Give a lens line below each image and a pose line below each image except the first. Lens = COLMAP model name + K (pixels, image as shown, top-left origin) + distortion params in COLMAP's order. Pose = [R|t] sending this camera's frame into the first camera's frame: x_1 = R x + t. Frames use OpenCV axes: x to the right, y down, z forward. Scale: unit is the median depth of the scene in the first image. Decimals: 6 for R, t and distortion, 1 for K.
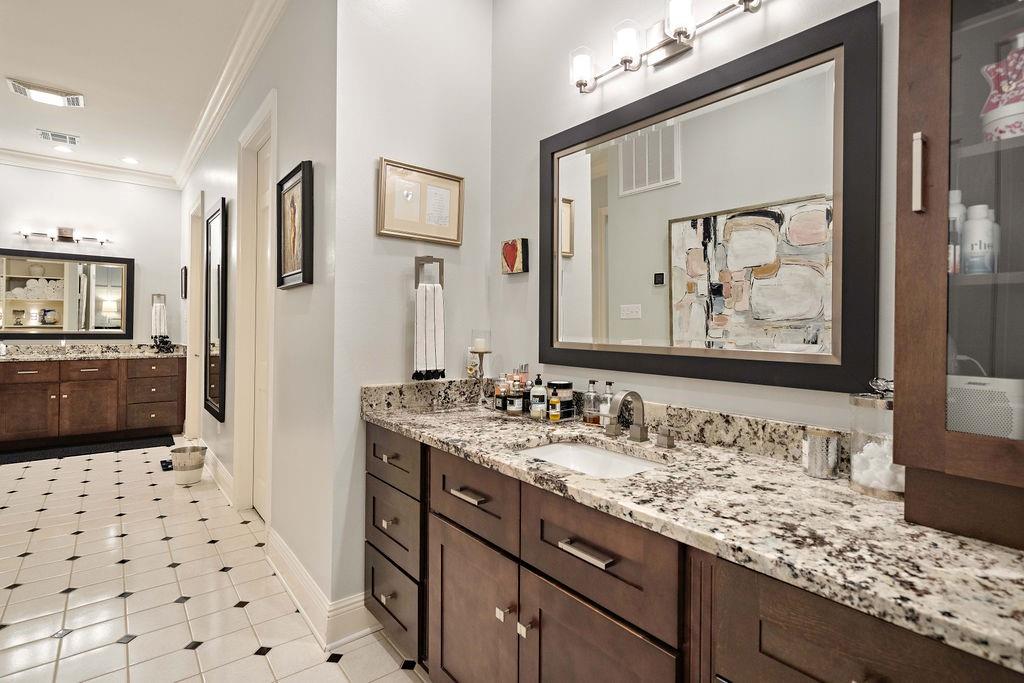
lens RADIAL K [[495.3, 0, 509.5], [0, 495.3, 323.7], [0, 0, 1]] dist [-0.003441, 0.001404]
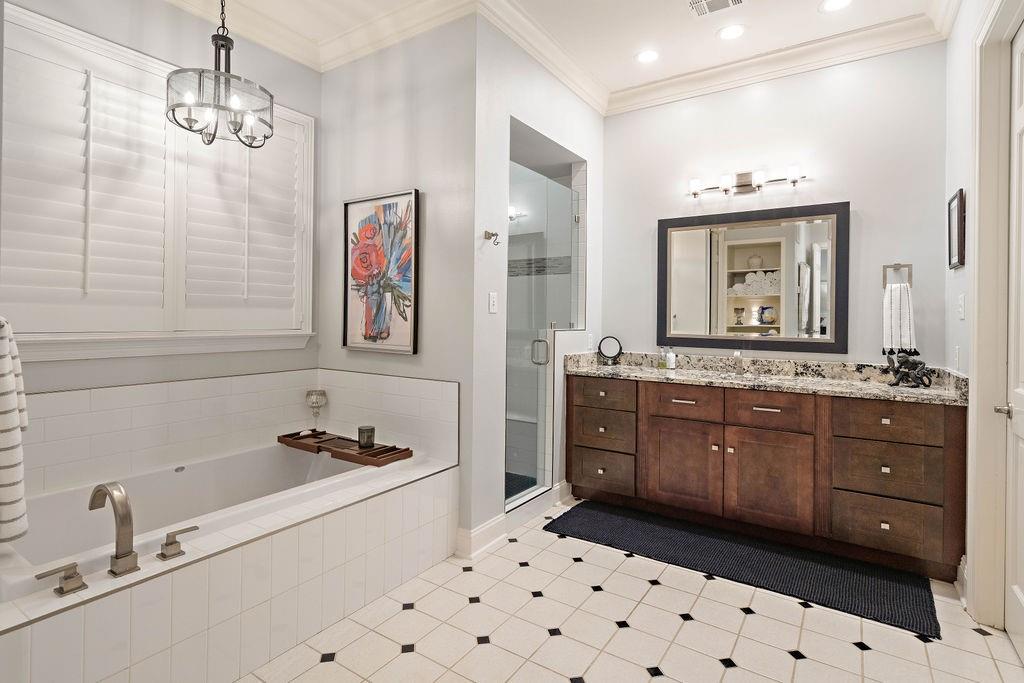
lens RADIAL K [[495.3, 0, 523.6], [0, 495.3, 318.4], [0, 0, 1]] dist [-0.003441, 0.001404]
pose [[0.300528, -0.005823, -0.953755, -0.361988], [-0.002560, 0.999973, -0.006912, -0.001791], [0.953770, 0.004519, 0.300505, 0.511650]]
